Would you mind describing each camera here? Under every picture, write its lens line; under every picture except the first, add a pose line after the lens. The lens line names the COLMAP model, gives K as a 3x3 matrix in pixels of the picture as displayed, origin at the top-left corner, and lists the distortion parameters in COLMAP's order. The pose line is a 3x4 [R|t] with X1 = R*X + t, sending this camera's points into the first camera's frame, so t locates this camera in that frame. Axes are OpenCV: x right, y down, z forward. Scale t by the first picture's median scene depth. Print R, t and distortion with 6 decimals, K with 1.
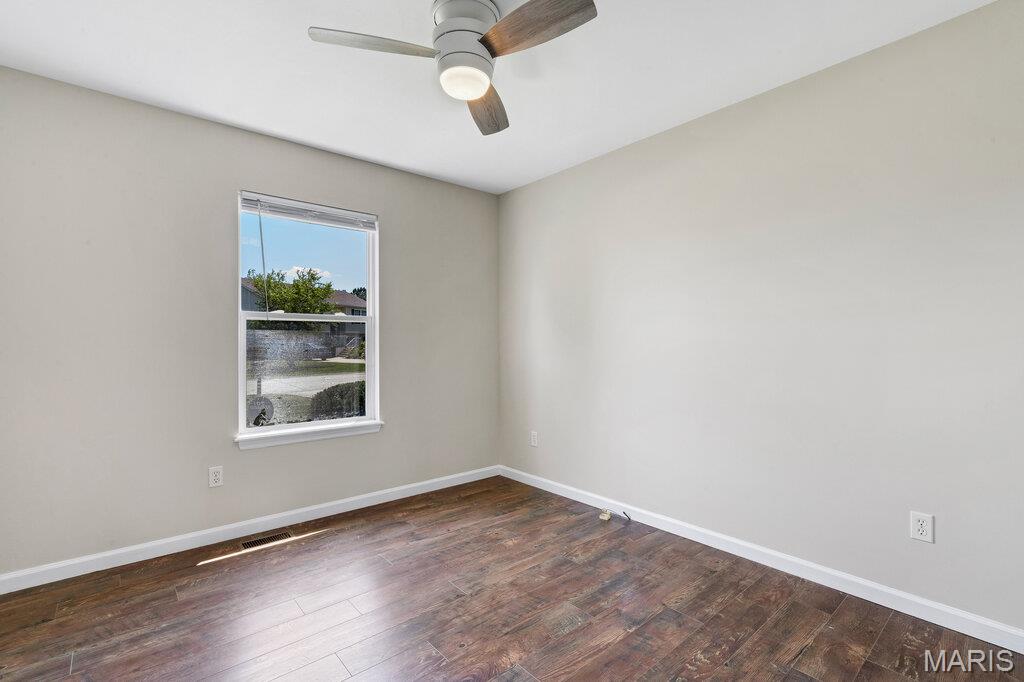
lens RADIAL K [[471.4, 0, 512.8], [0, 471.4, 338.0], [0, 0, 1]] dist [-0.002880, -0.000410]
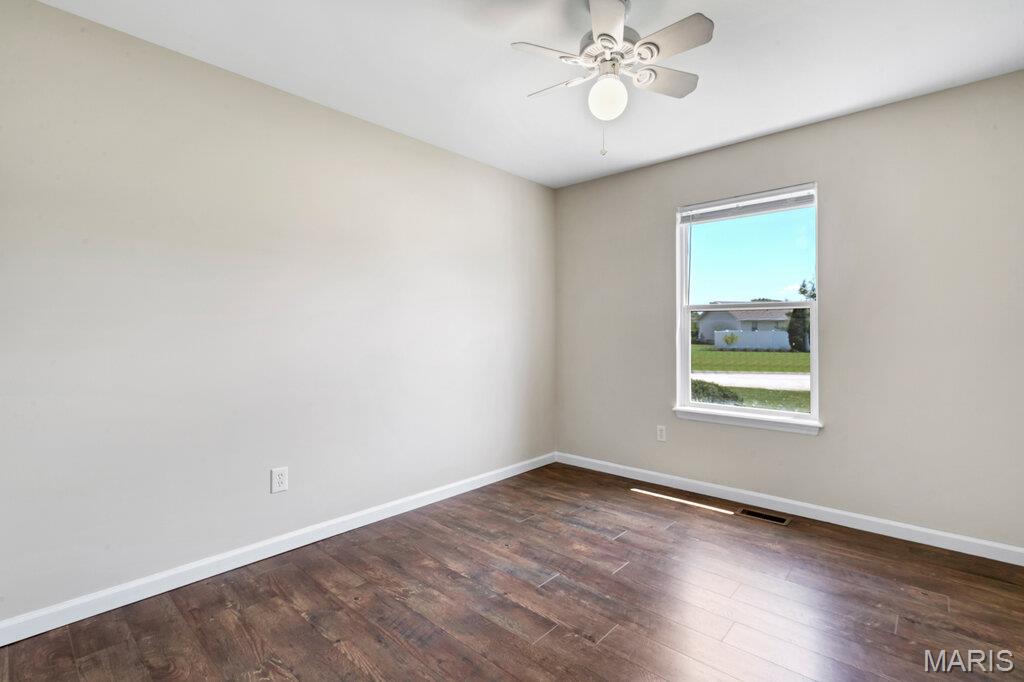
lens RADIAL K [[471.4, 0, 512.8], [0, 471.4, 338.0], [0, 0, 1]] dist [-0.002880, -0.000410]
pose [[0.120776, 0.001332, -0.992679, 1.224896], [0.020376, 0.999785, 0.003820, 0.023041], [0.992471, -0.020688, 0.120722, 0.820908]]
